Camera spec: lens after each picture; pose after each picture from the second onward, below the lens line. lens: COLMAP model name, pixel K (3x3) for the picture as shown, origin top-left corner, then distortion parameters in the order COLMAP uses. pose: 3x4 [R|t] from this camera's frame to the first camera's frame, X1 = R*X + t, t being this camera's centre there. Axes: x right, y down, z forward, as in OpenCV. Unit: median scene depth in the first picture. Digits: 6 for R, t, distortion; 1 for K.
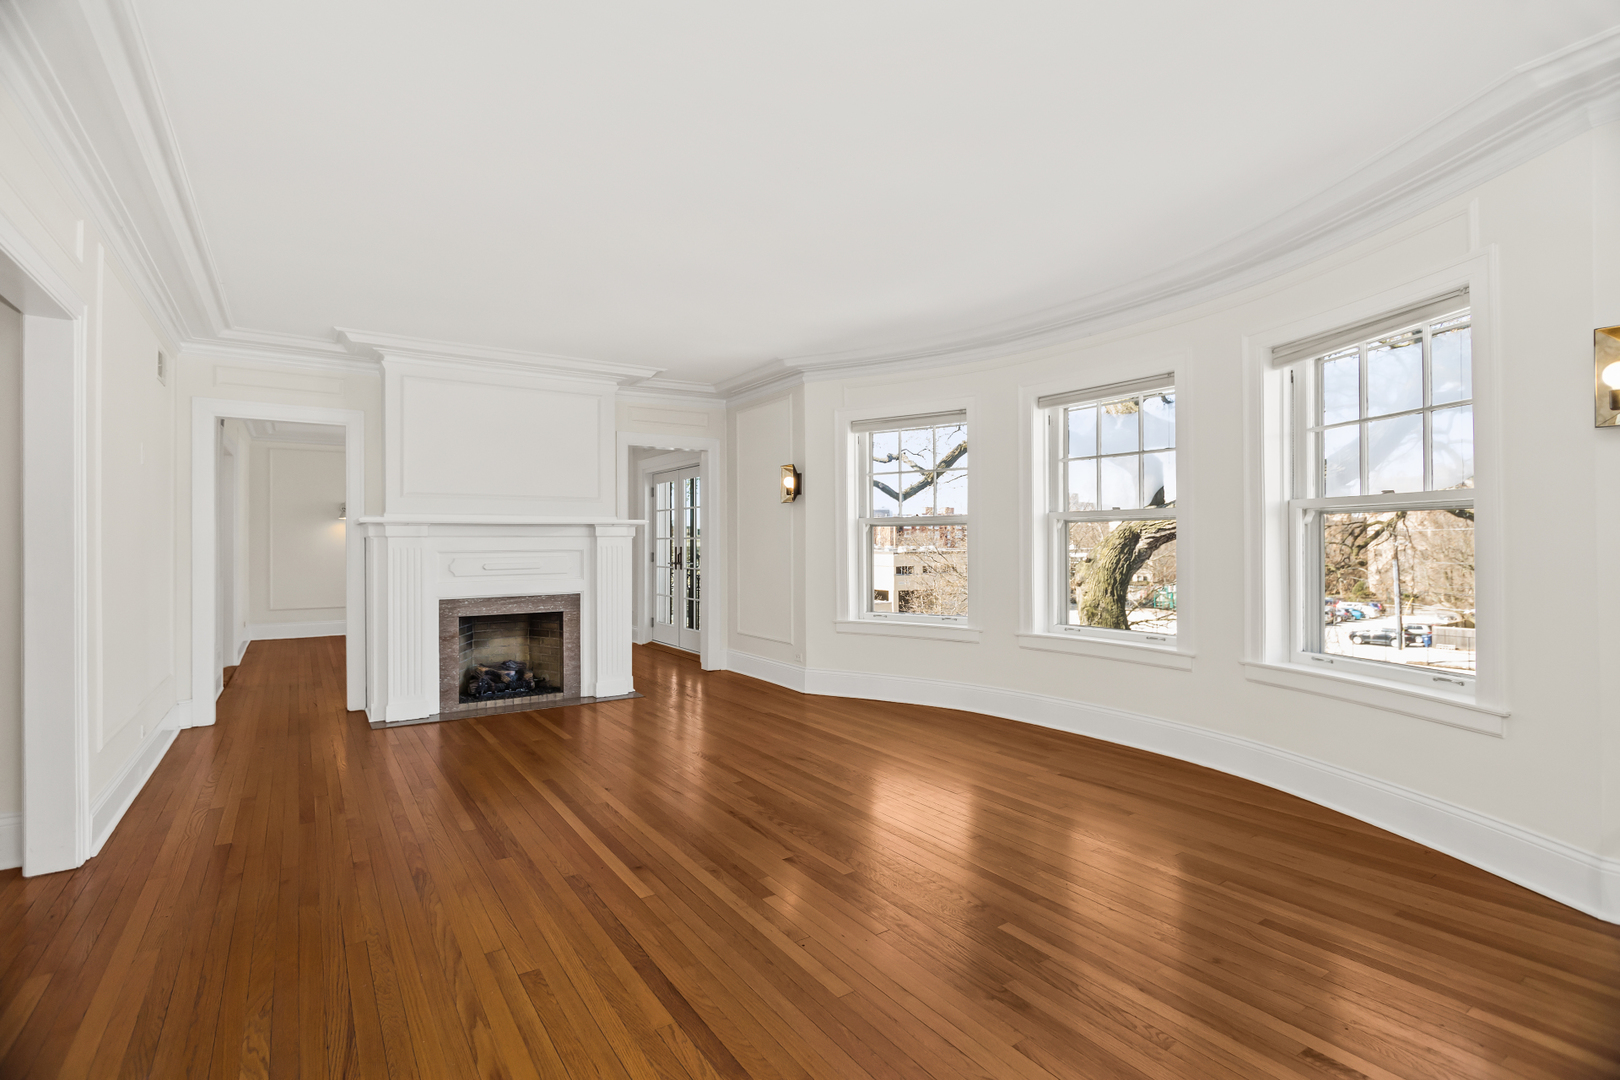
lens RADIAL K [[757.1, 0, 804.8], [0, 757.1, 537.4], [0, 0, 1]] dist [-0.013603, 0.000025]
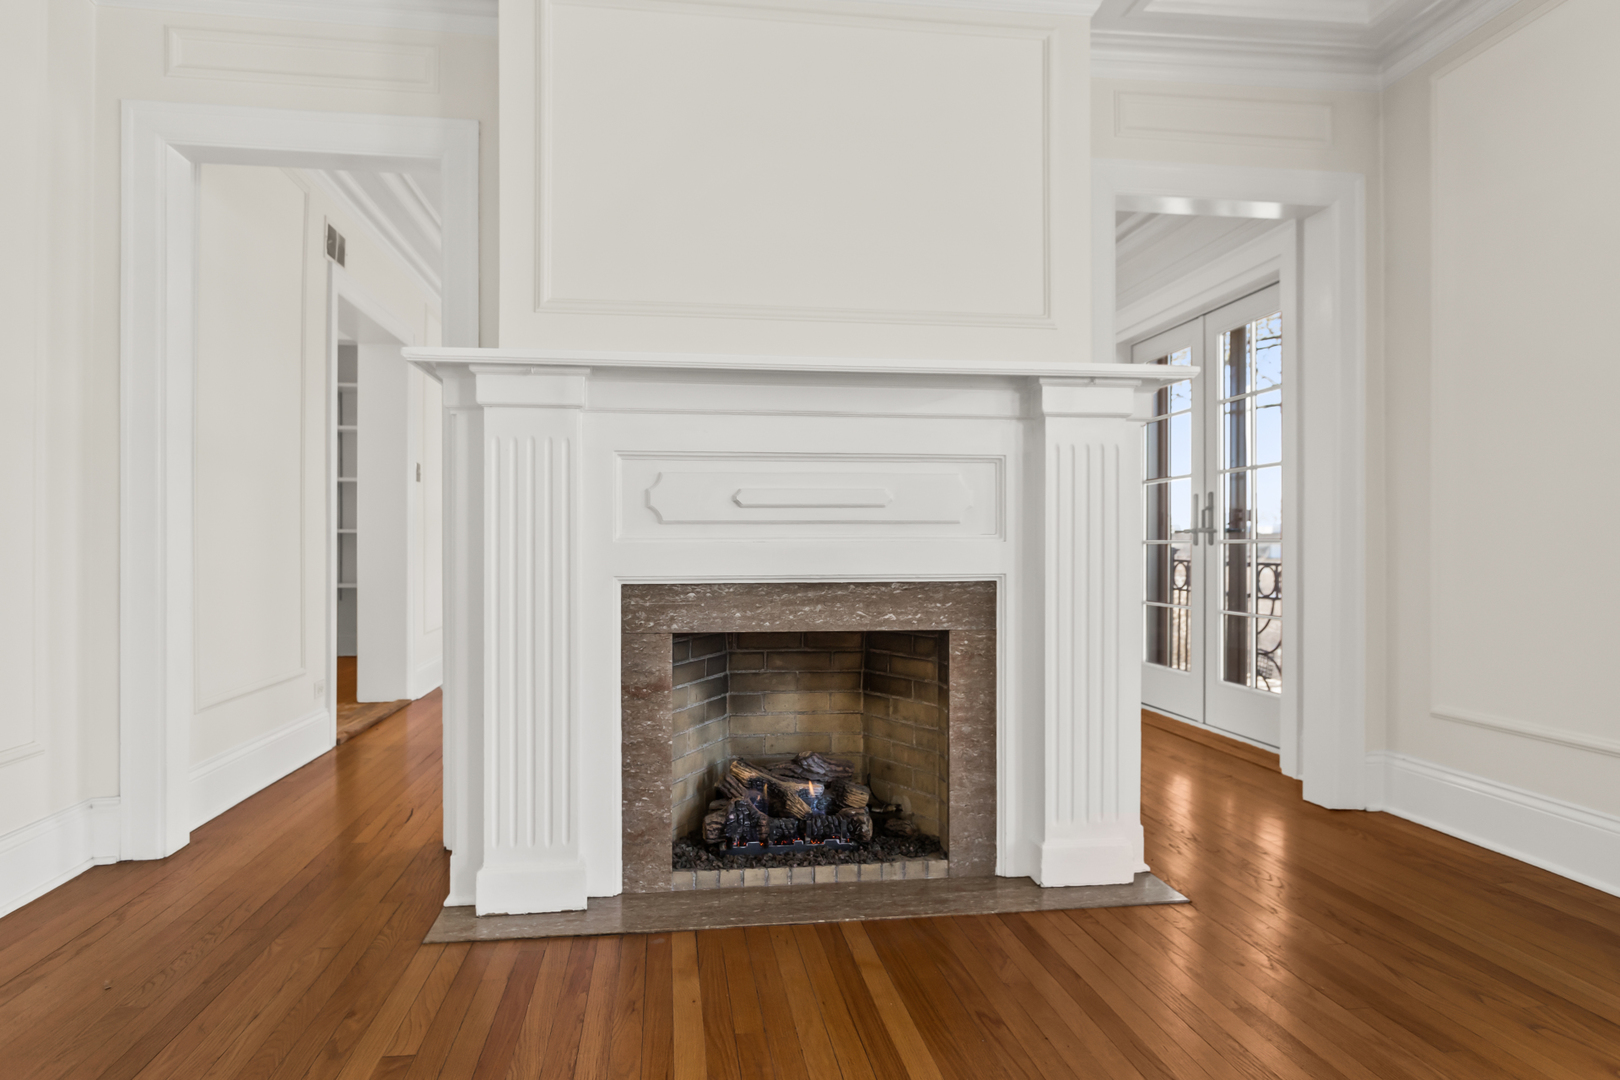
lens RADIAL K [[975.8, 0, 803.6], [0, 975.8, 542.9], [0, 0, 1]] dist [-0.008369, -0.000221]
pose [[0.901737, 0.003690, -0.432270, -0.185954], [-0.001288, 0.999982, 0.005851, 0.055258], [0.432284, -0.004719, 0.901725, 0.566098]]
